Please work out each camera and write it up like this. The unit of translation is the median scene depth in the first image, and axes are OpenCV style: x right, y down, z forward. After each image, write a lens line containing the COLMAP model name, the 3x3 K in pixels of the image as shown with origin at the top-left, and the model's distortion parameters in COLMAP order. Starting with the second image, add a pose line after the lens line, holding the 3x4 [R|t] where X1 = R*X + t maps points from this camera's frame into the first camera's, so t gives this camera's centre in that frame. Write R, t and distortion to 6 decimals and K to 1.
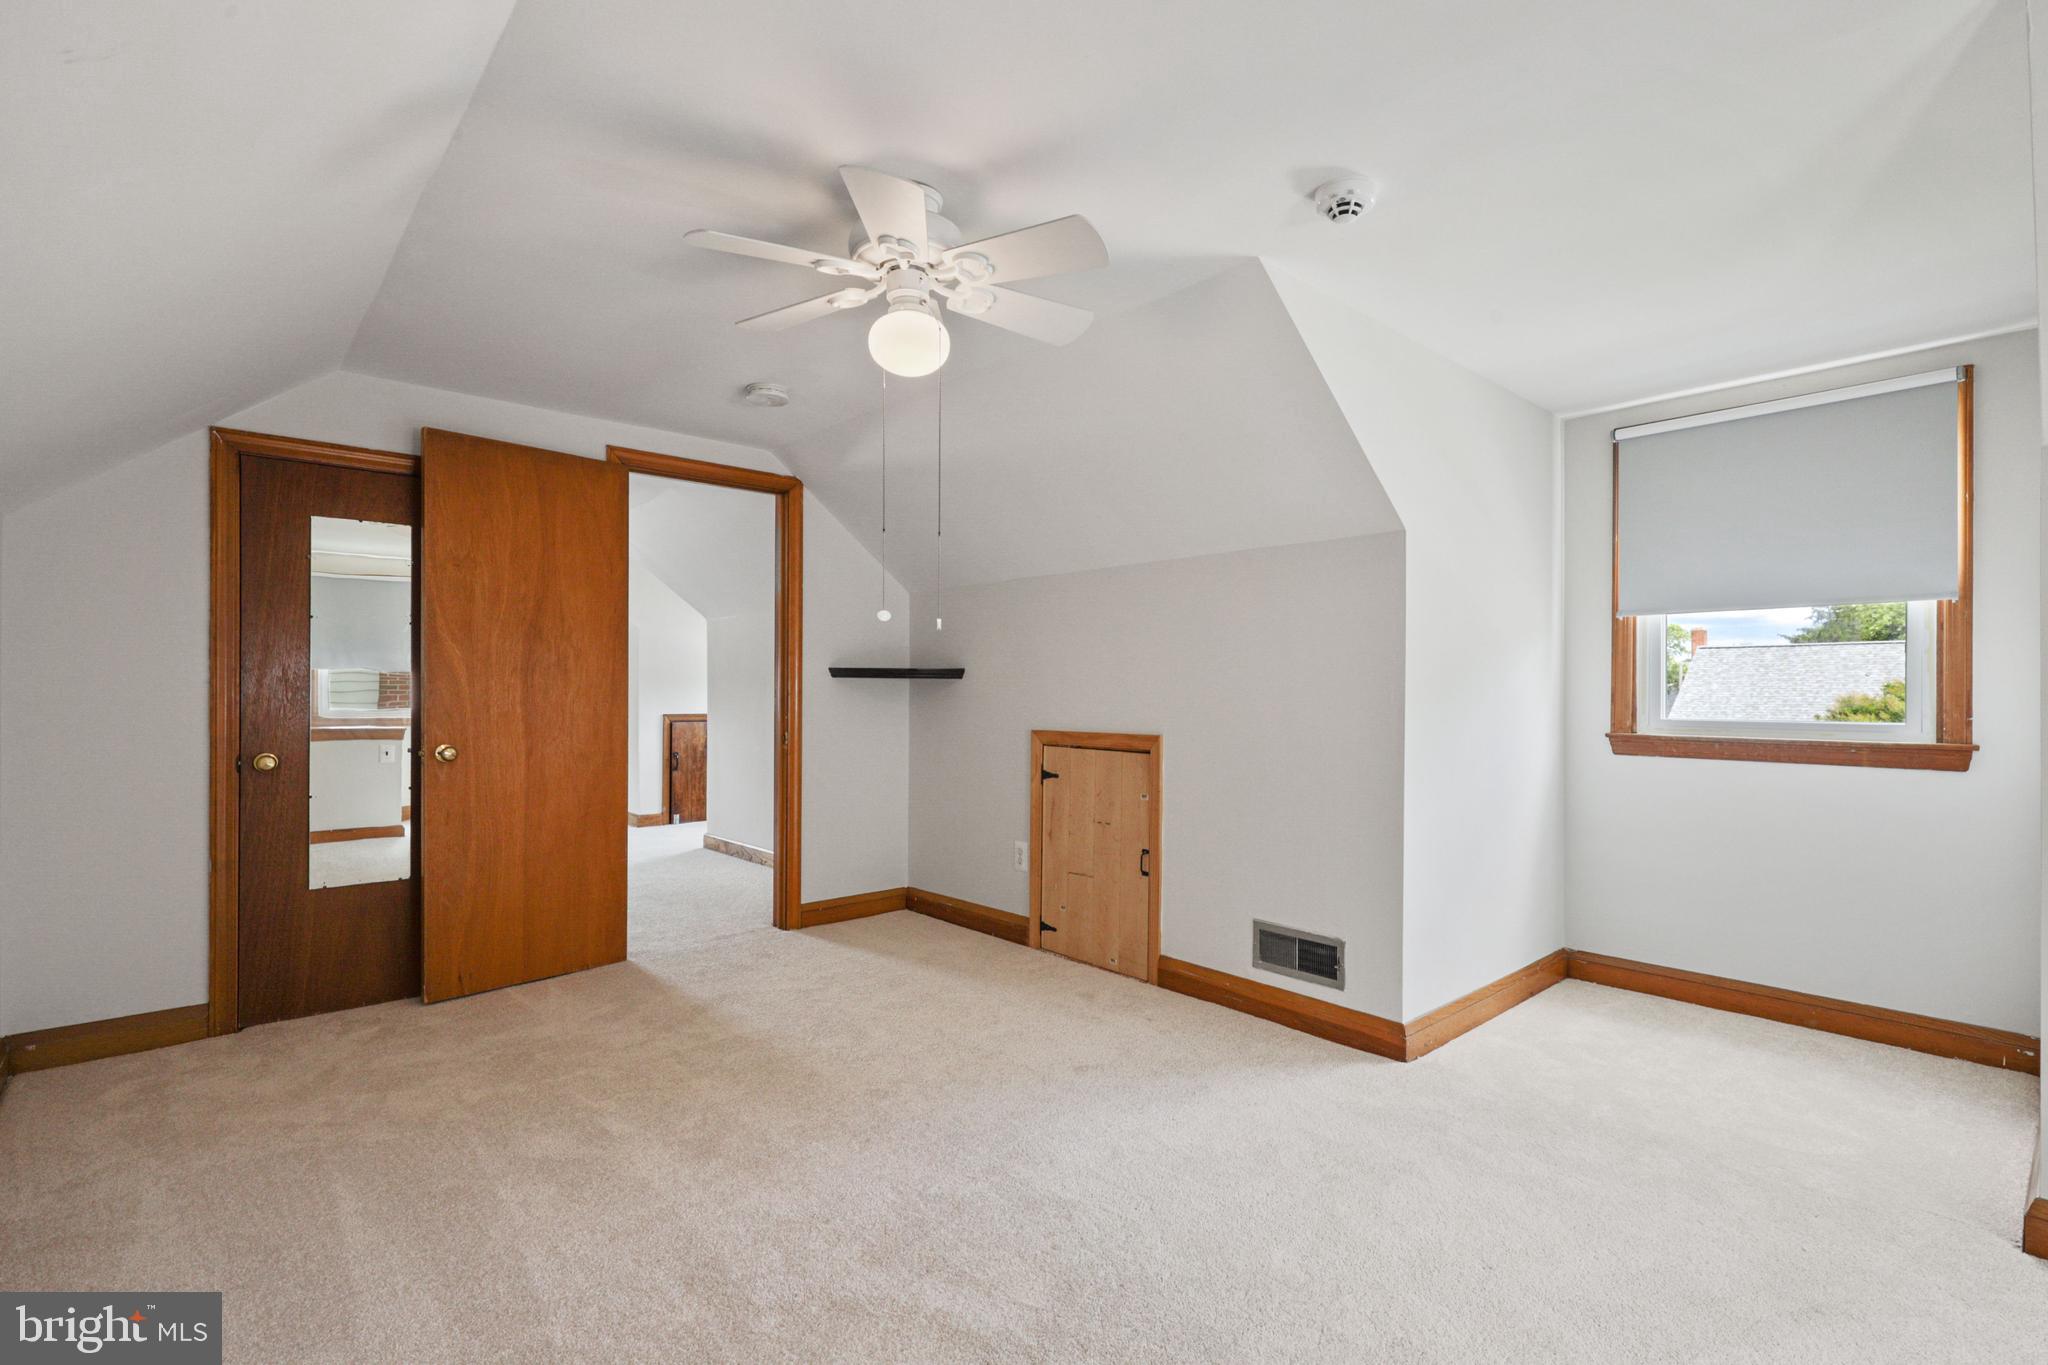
lens RADIAL K [[948.7, 0, 1034.9], [0, 948.7, 684.9], [0, 0, 1]] dist [0.000484, -0.000637]
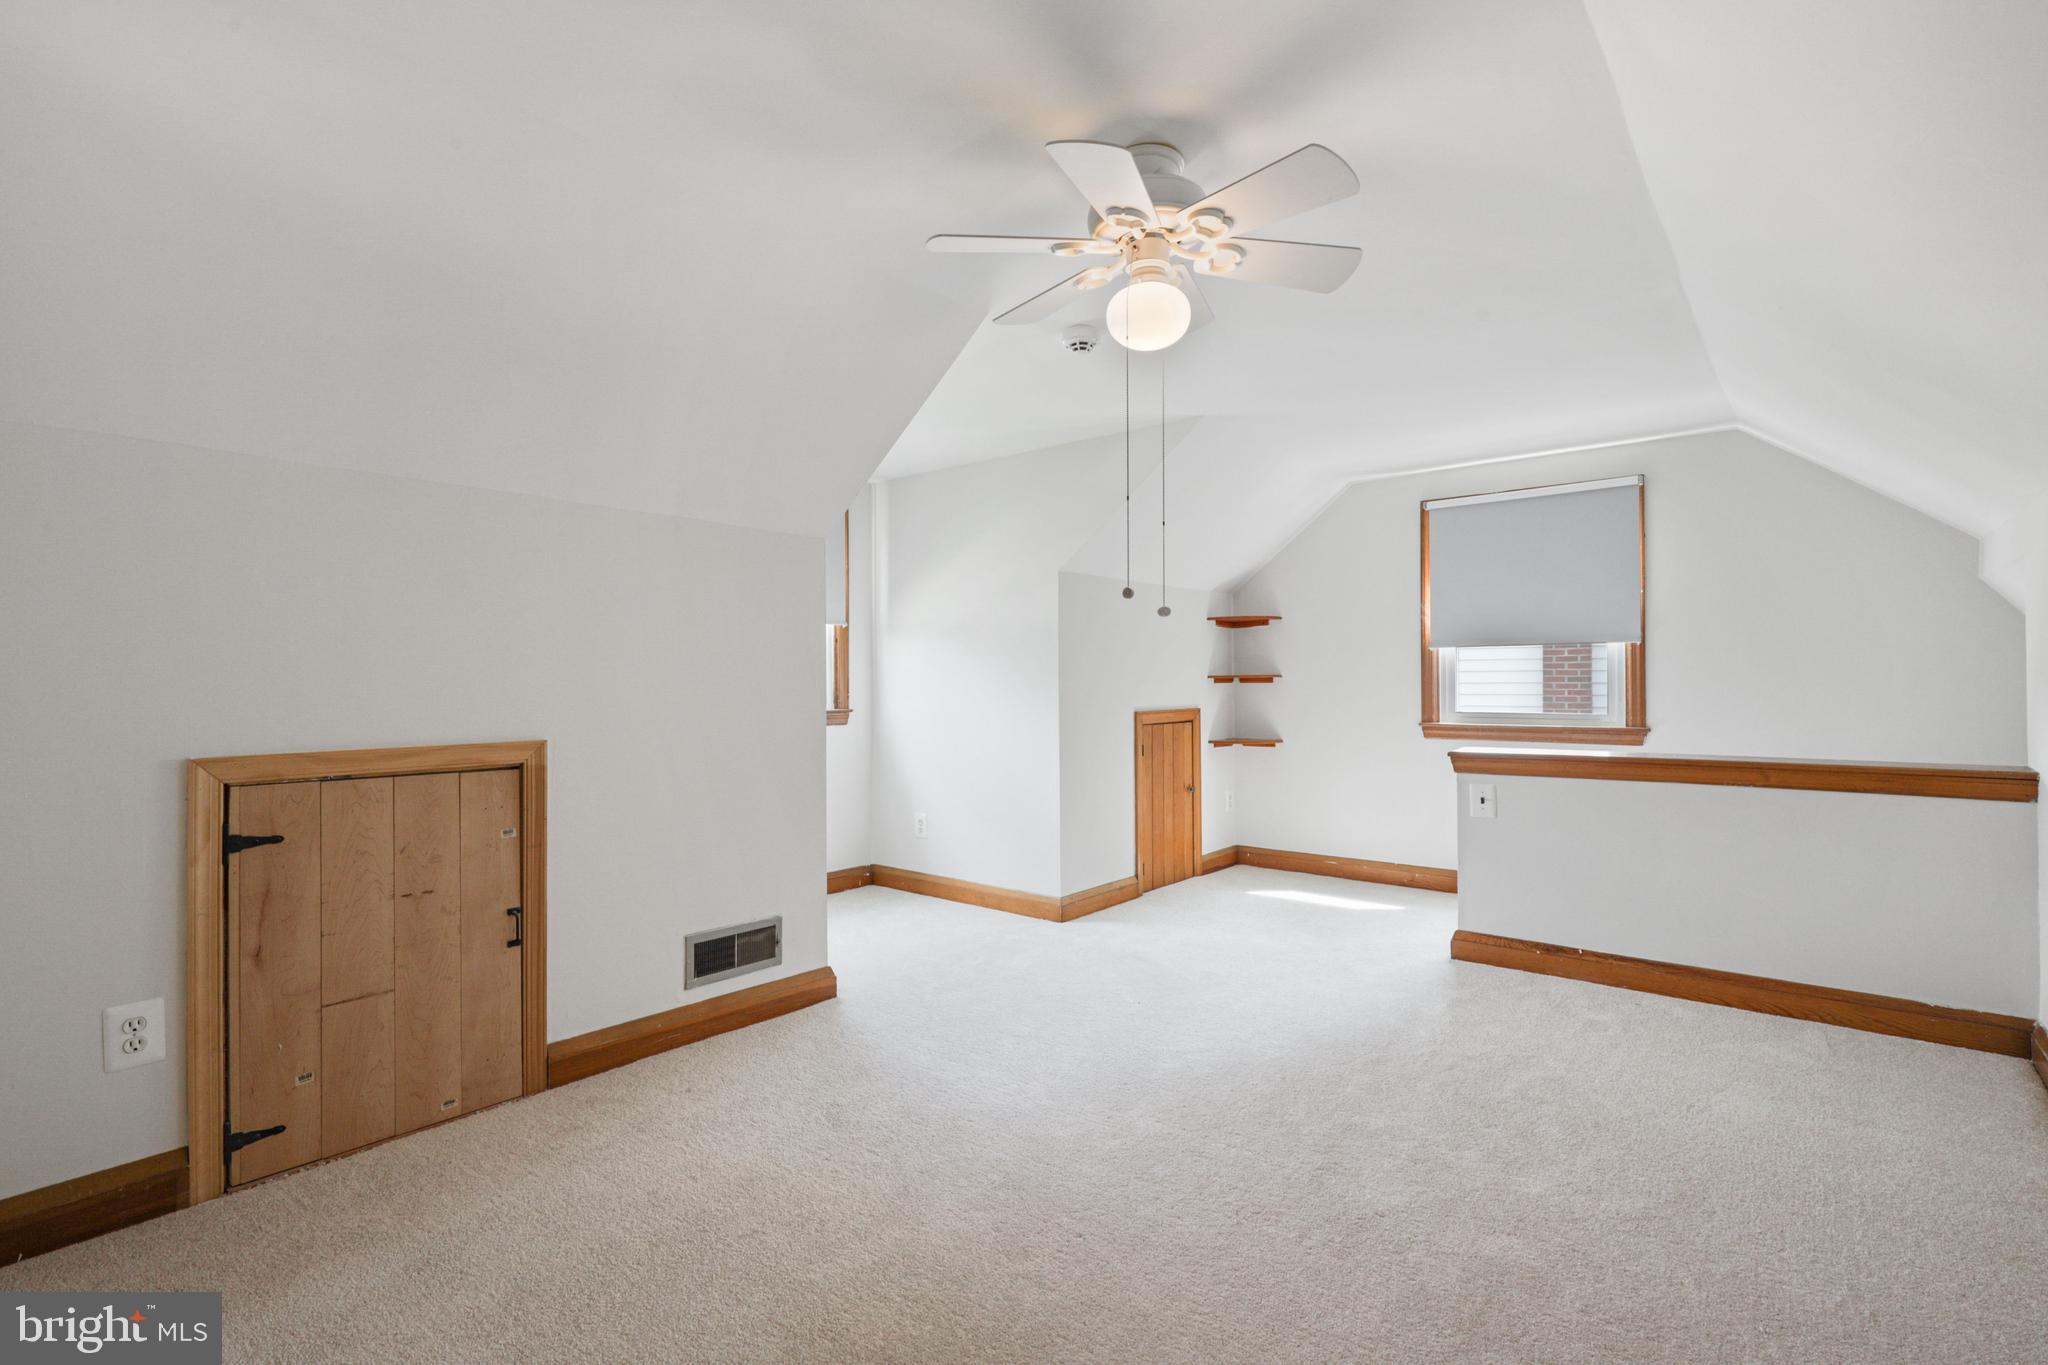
lens RADIAL K [[948.7, 0, 1034.2], [0, 948.7, 684.3], [0, 0, 1]] dist [0.000484, -0.000637]
pose [[-0.135859, -0.007499, 0.990700, -0.620825], [-0.000925, 0.999972, 0.007442, 0.004417], [-0.990728, 0.000094, -0.135862, 0.718346]]
